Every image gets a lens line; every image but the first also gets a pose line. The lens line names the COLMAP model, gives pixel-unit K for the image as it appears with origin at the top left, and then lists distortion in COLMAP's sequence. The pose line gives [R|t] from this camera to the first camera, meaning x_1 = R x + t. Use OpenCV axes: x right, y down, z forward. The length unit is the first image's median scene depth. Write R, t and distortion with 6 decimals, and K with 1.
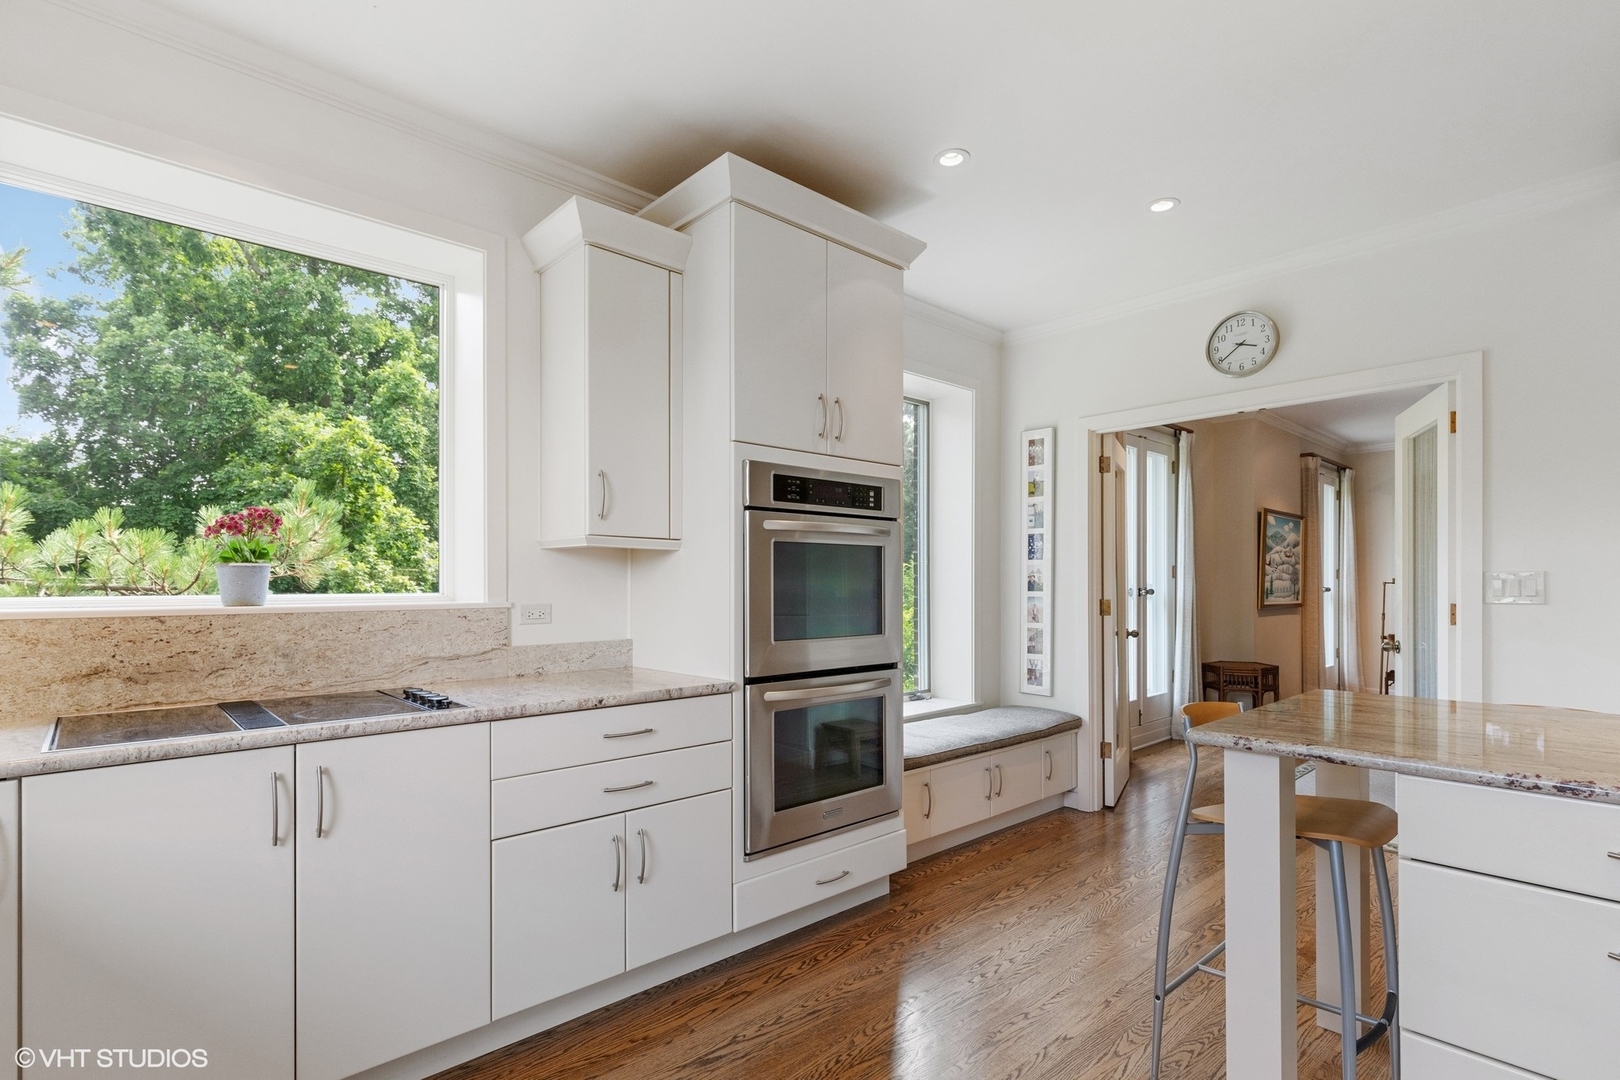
lens RADIAL K [[780.3, 0, 800.6], [0, 780.3, 588.2], [0, 0, 1]] dist [0.001396, -0.000061]
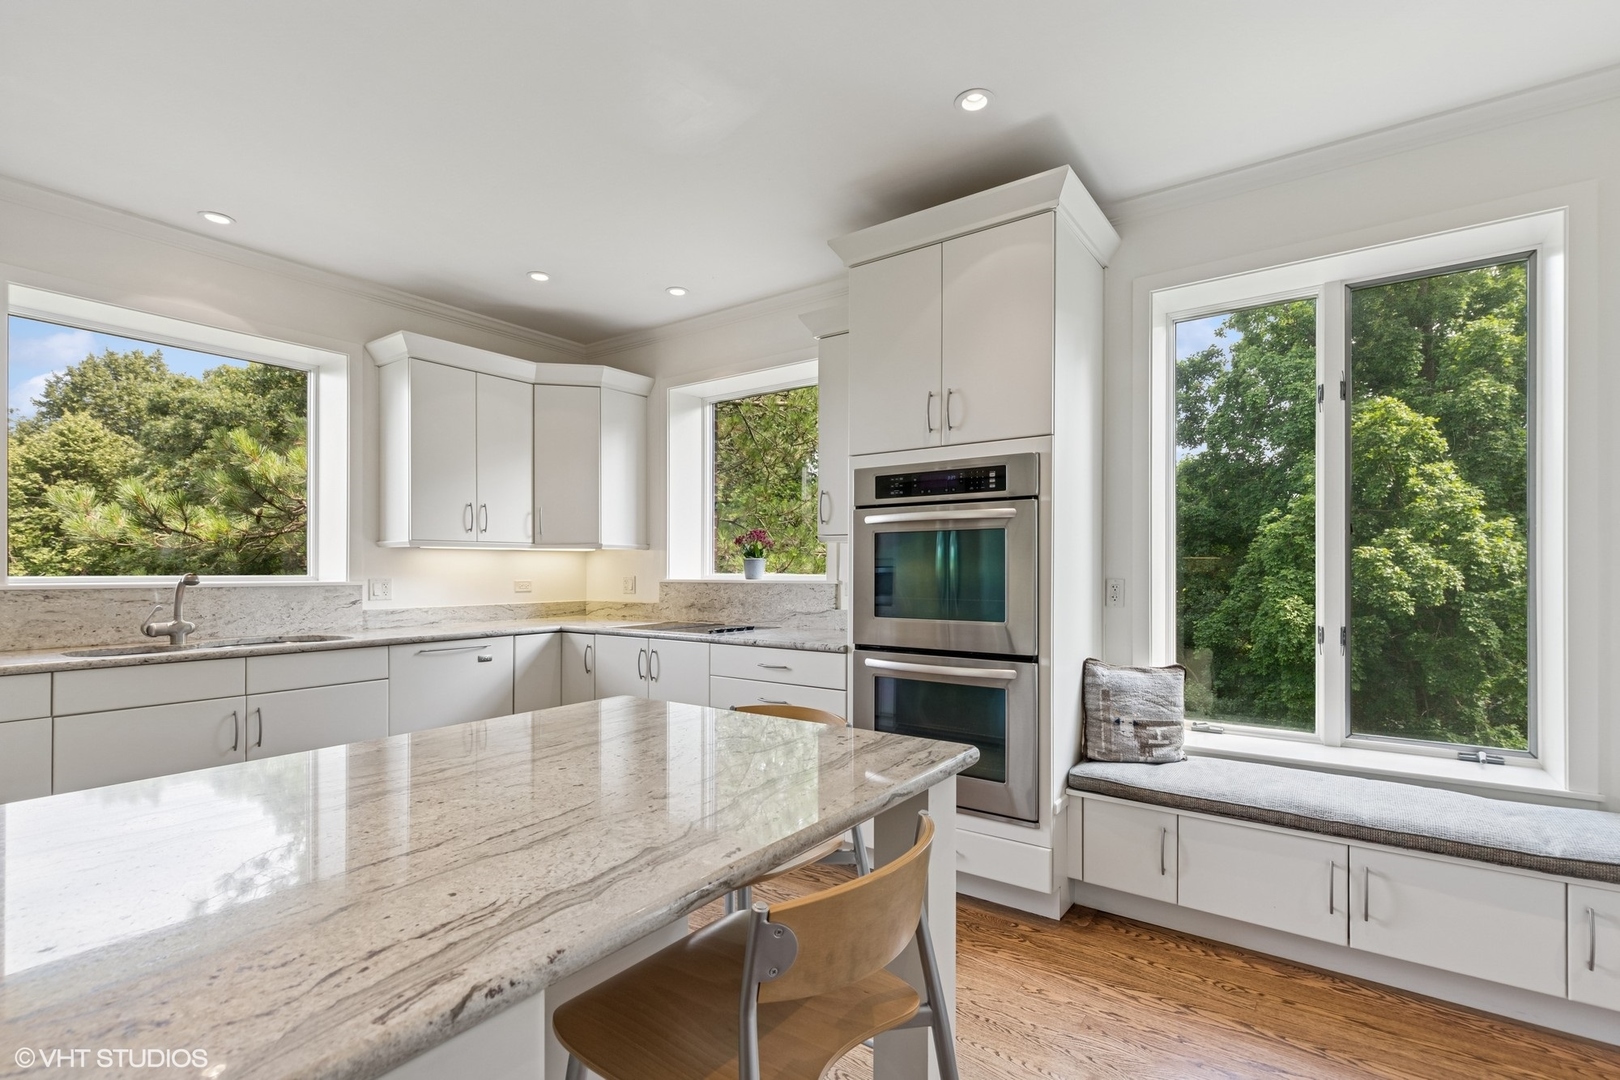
lens RADIAL K [[734.6, 0, 823.8], [0, 734.6, 570.6], [0, 0, 1]] dist [0.000252, -0.001472]
pose [[0.221509, 0.003055, -0.975154, 0.981033], [-0.006169, 0.999979, 0.001731, -0.003444], [0.975139, 0.005632, 0.221523, 0.635249]]
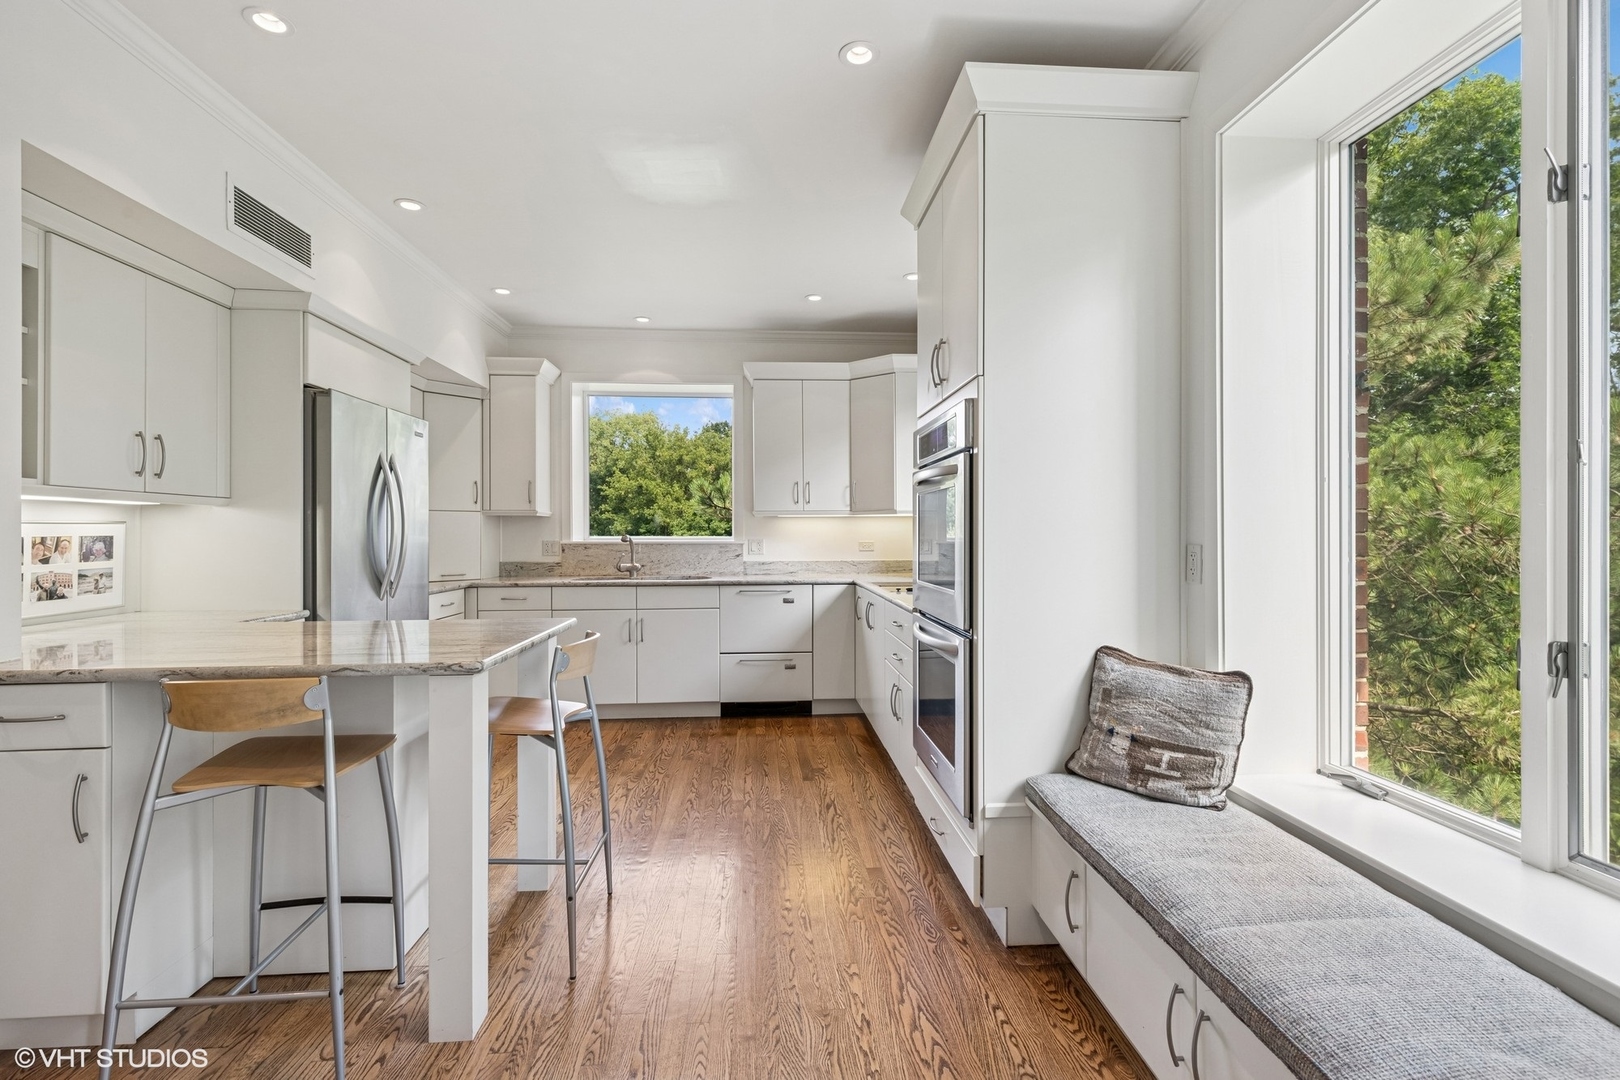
lens RADIAL K [[734.6, 0, 818.4], [0, 734.6, 534.6], [0, 0, 1]] dist [0.000252, -0.001472]
pose [[-0.607307, 0.005657, -0.794447, 0.882591], [-0.000895, 0.999969, 0.007805, -0.007787], [0.794467, 0.005451, -0.607283, 1.460451]]
